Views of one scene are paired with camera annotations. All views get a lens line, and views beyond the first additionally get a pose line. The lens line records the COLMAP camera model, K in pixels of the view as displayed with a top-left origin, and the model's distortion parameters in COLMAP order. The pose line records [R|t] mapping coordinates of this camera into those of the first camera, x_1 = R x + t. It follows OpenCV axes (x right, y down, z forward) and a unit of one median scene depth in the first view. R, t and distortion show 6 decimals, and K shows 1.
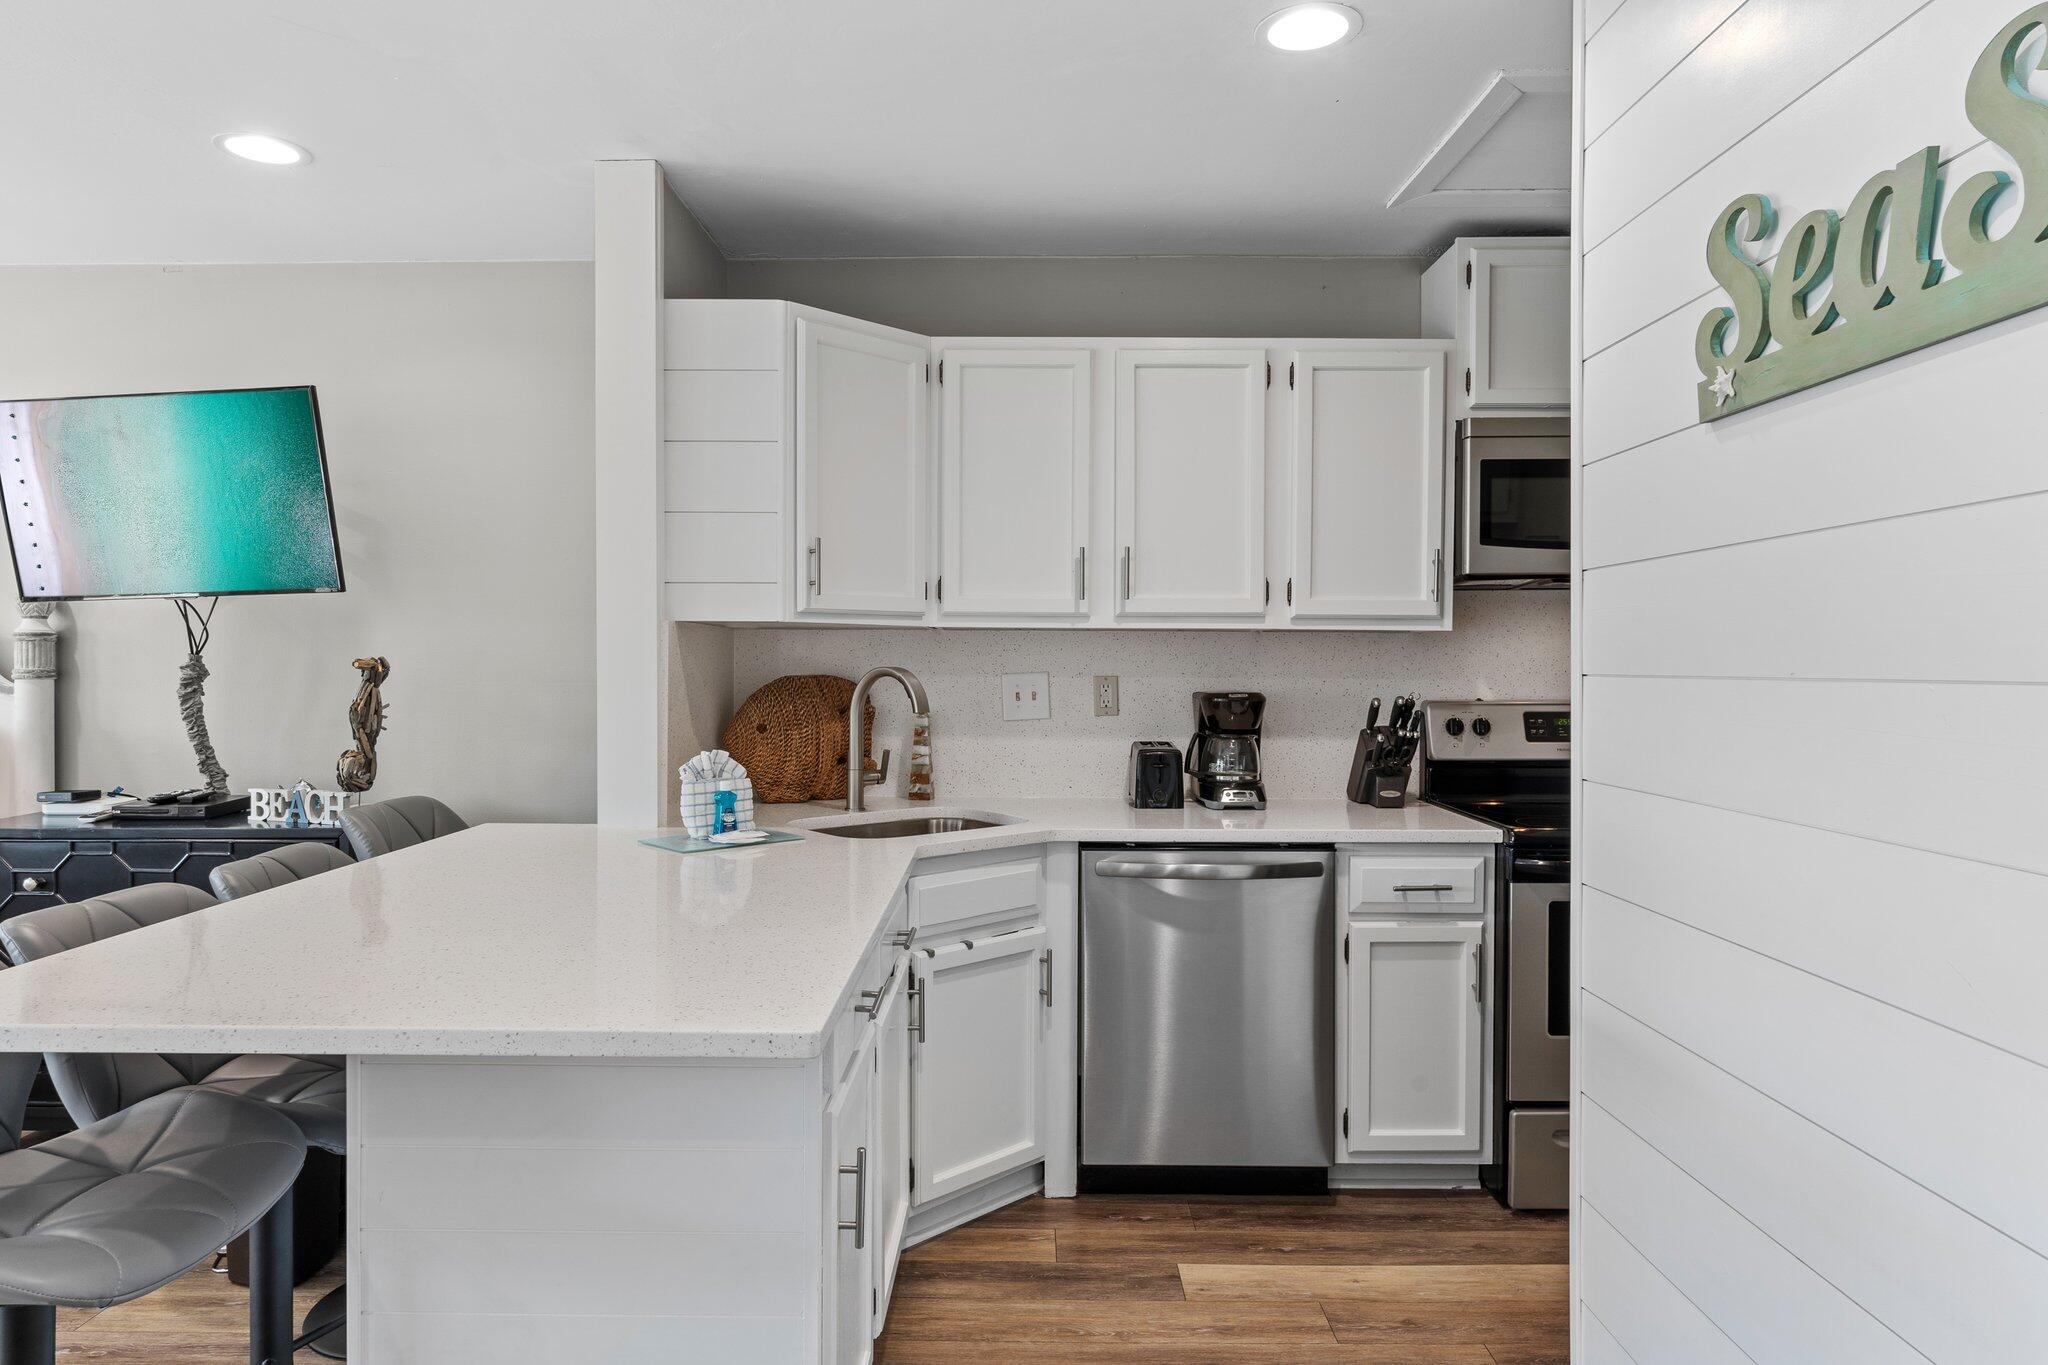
lens RADIAL K [[1170.1, 0, 993.5], [0, 1170.1, 690.1], [0, 0, 1]] dist [-0.011139, 0.008137]
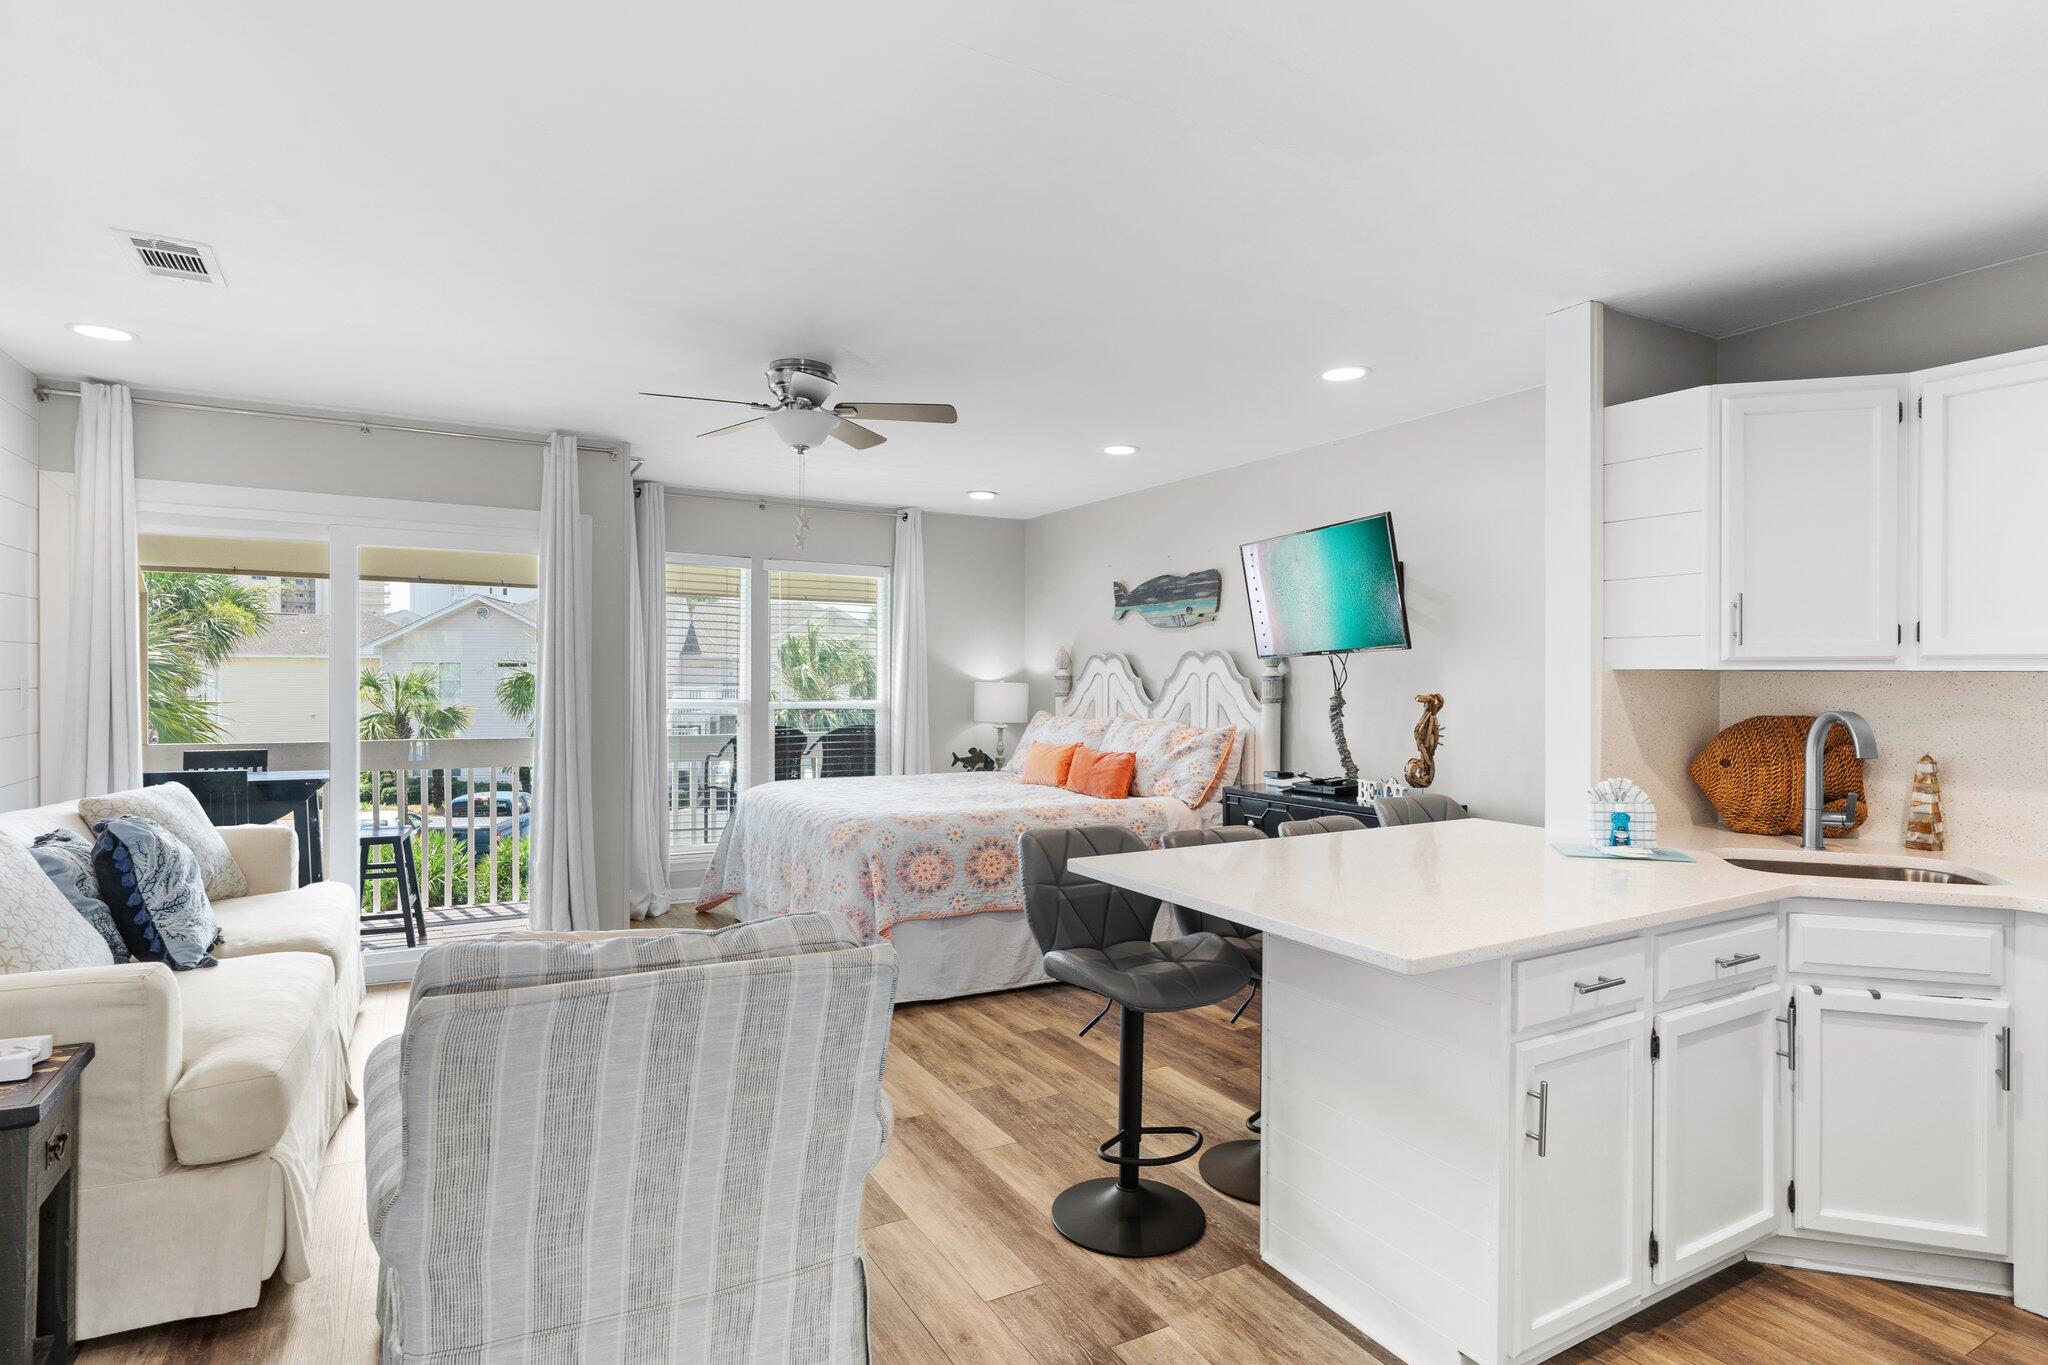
lens RADIAL K [[1061.7, 0, 1029.7], [0, 1061.7, 678.2], [0, 0, 1]] dist [-0.011895, 0.002695]
pose [[0.501662, 0.001154, -0.865063, 0.348079], [-0.018375, 0.999788, -0.009323, -0.026706], [0.864869, 0.020573, 0.501576, -0.071085]]
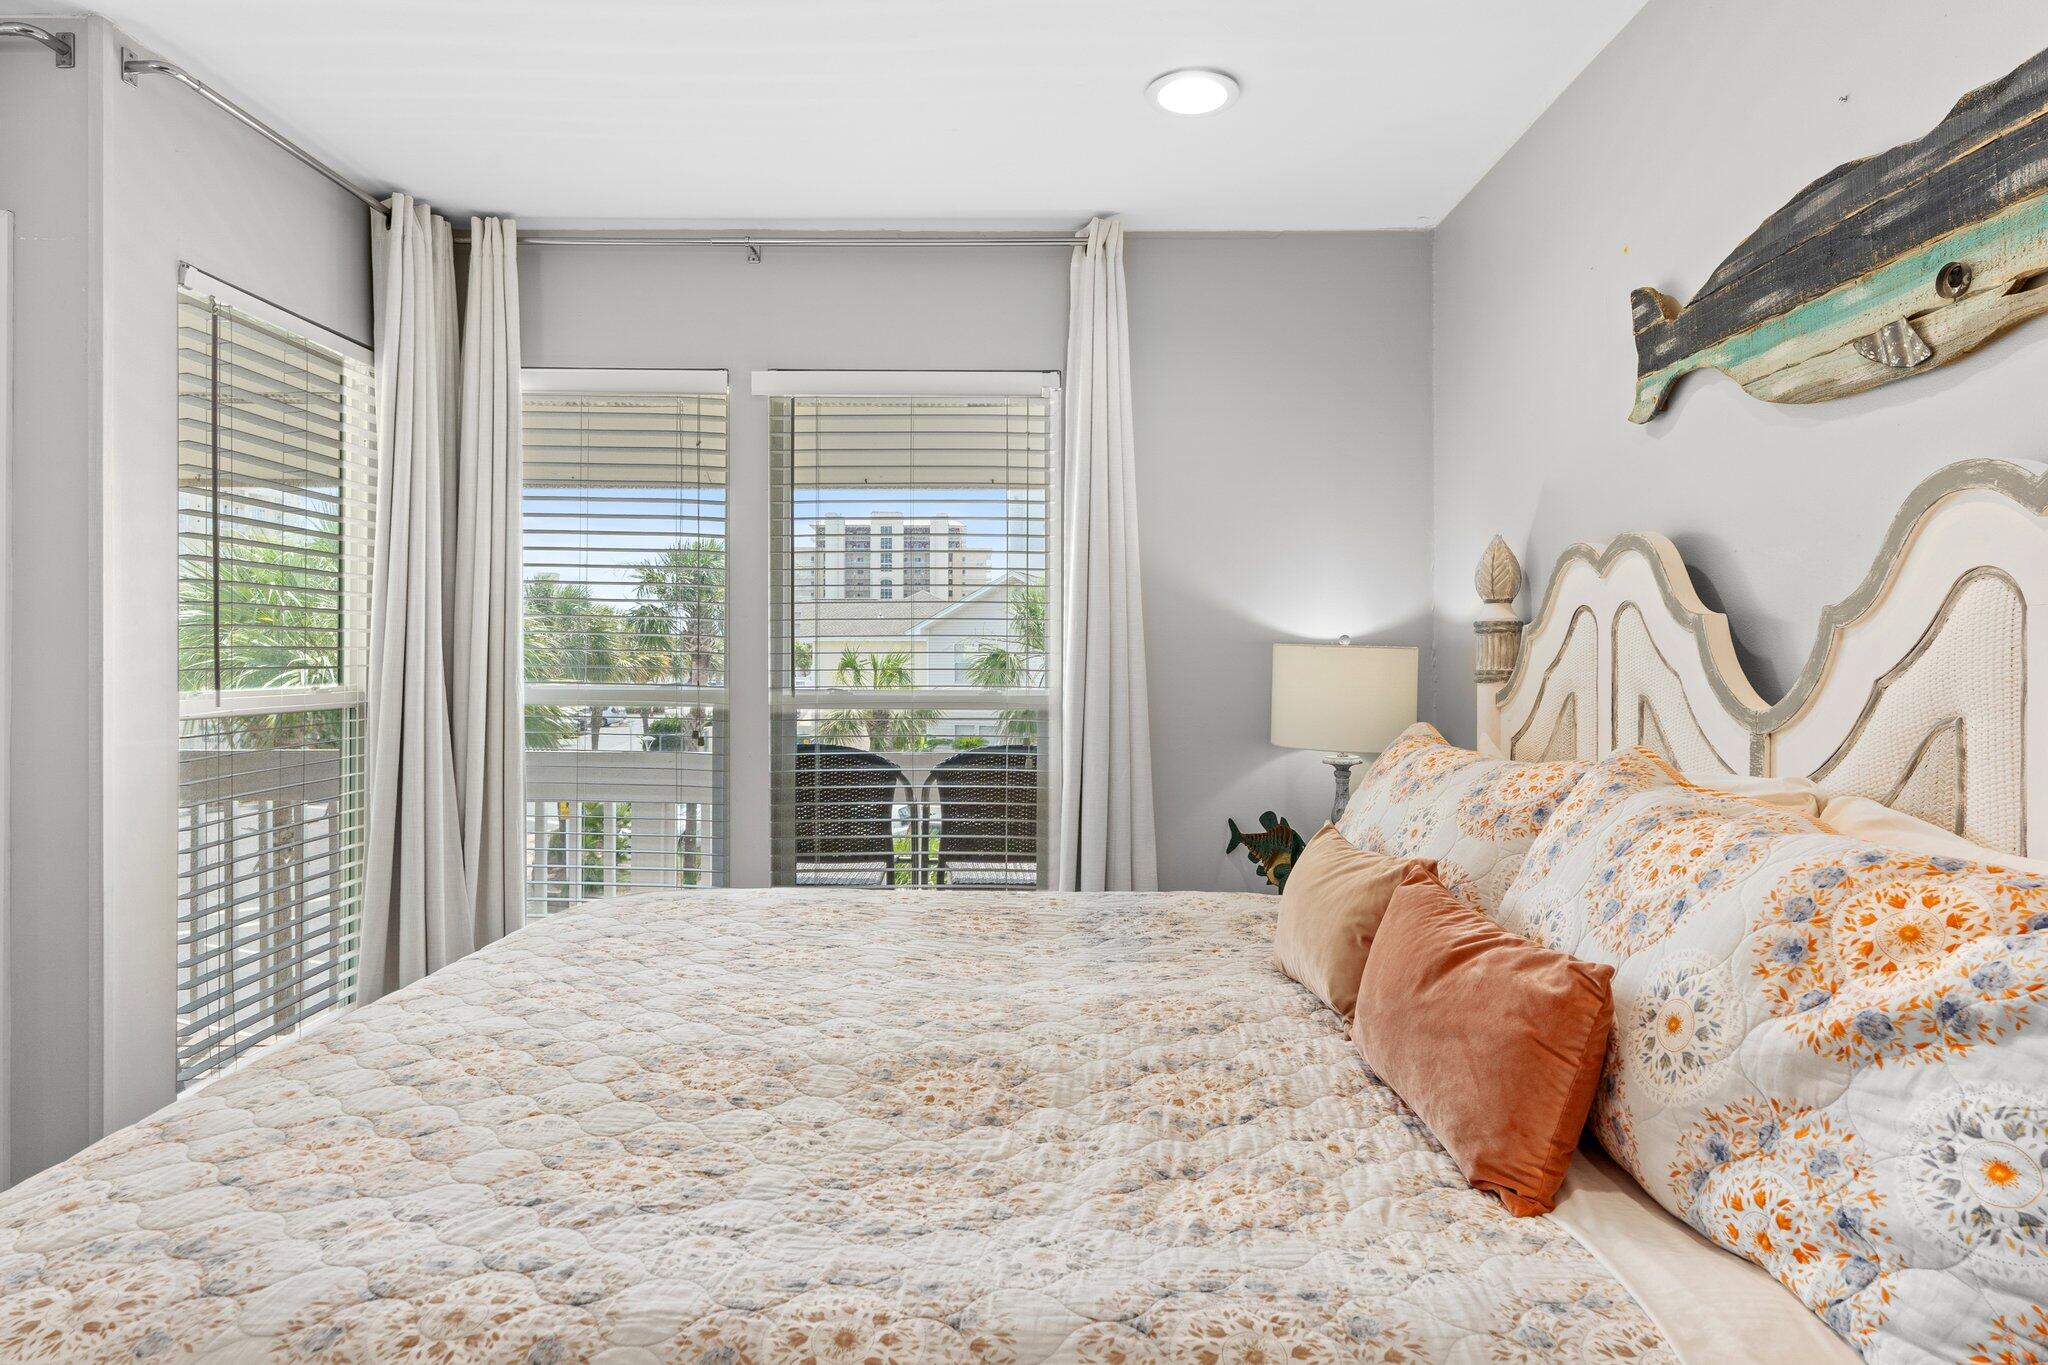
lens RADIAL K [[1170.1, 0, 1038.8], [0, 1170.1, 657.0], [0, 0, 1]] dist [-0.011139, 0.008137]
pose [[0.001401, -0.001812, -0.999997, -0.678412], [-0.017039, 0.999853, -0.001836, -0.021652], [0.999854, 0.017042, 0.001370, 0.755467]]
